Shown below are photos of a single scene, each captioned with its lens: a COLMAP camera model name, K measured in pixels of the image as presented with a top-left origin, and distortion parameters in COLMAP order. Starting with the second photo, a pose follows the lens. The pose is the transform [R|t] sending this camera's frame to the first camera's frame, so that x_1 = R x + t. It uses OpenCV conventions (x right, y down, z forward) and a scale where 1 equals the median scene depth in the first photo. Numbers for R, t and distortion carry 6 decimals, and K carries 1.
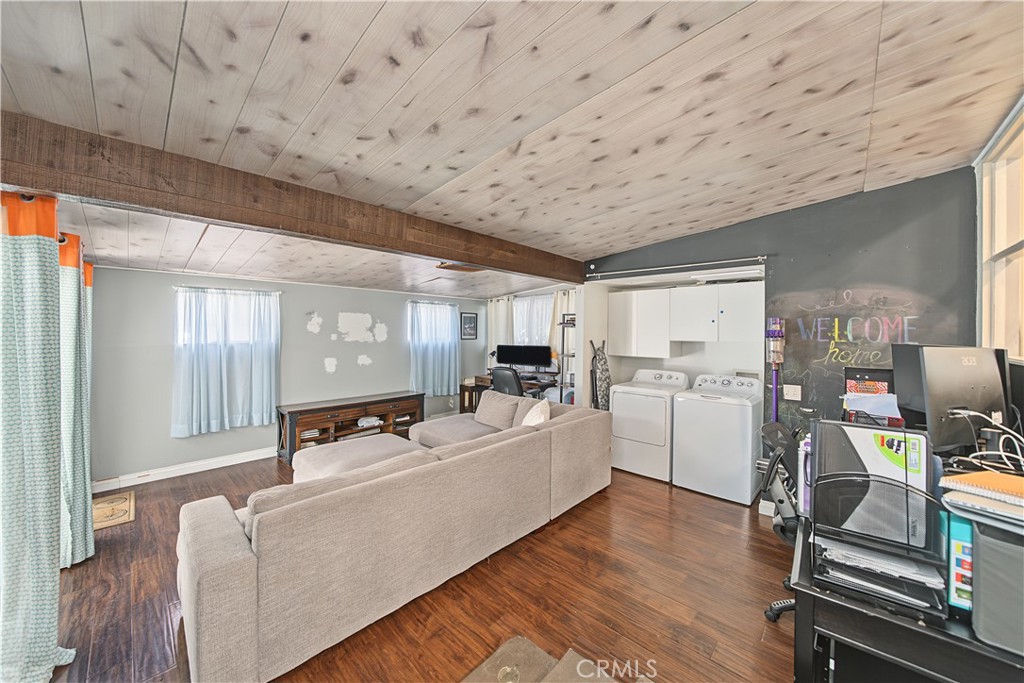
lens RADIAL K [[358.1, 0, 509.0], [0, 358.1, 335.5], [0, 0, 1]] dist [-0.022117, 0.000449]
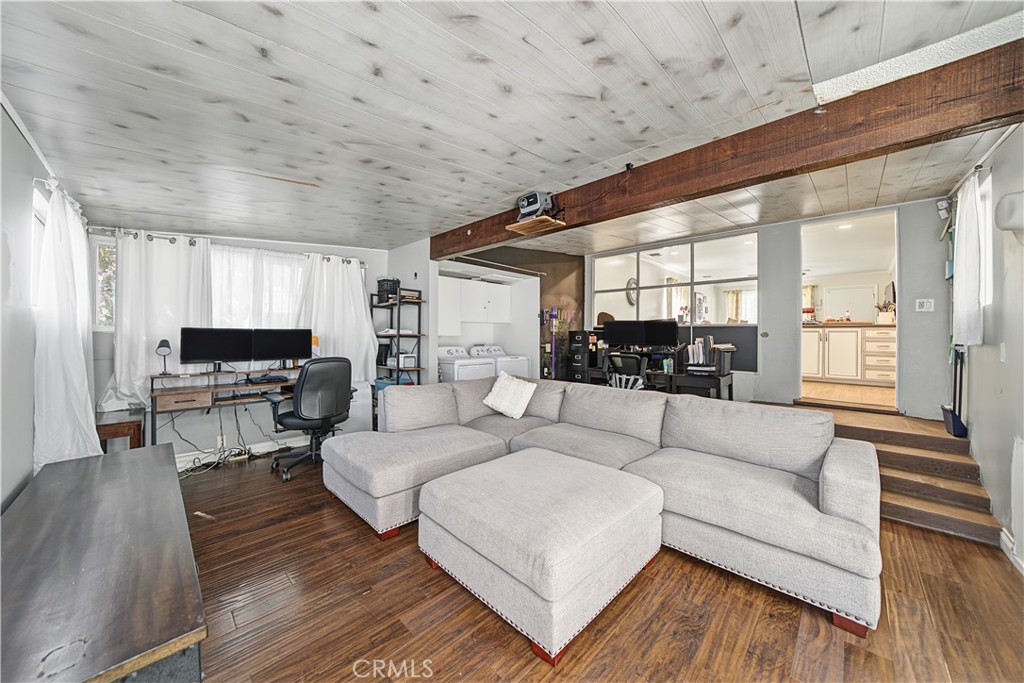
lens RADIAL K [[358.1, 0, 512.2], [0, 358.1, 334.1], [0, 0, 1]] dist [-0.022117, 0.000449]
pose [[0.028057, -0.005489, 0.999591, -0.665467], [0.005011, 0.999973, 0.005351, 0.045219], [-0.999594, 0.004859, 0.028084, 0.673112]]
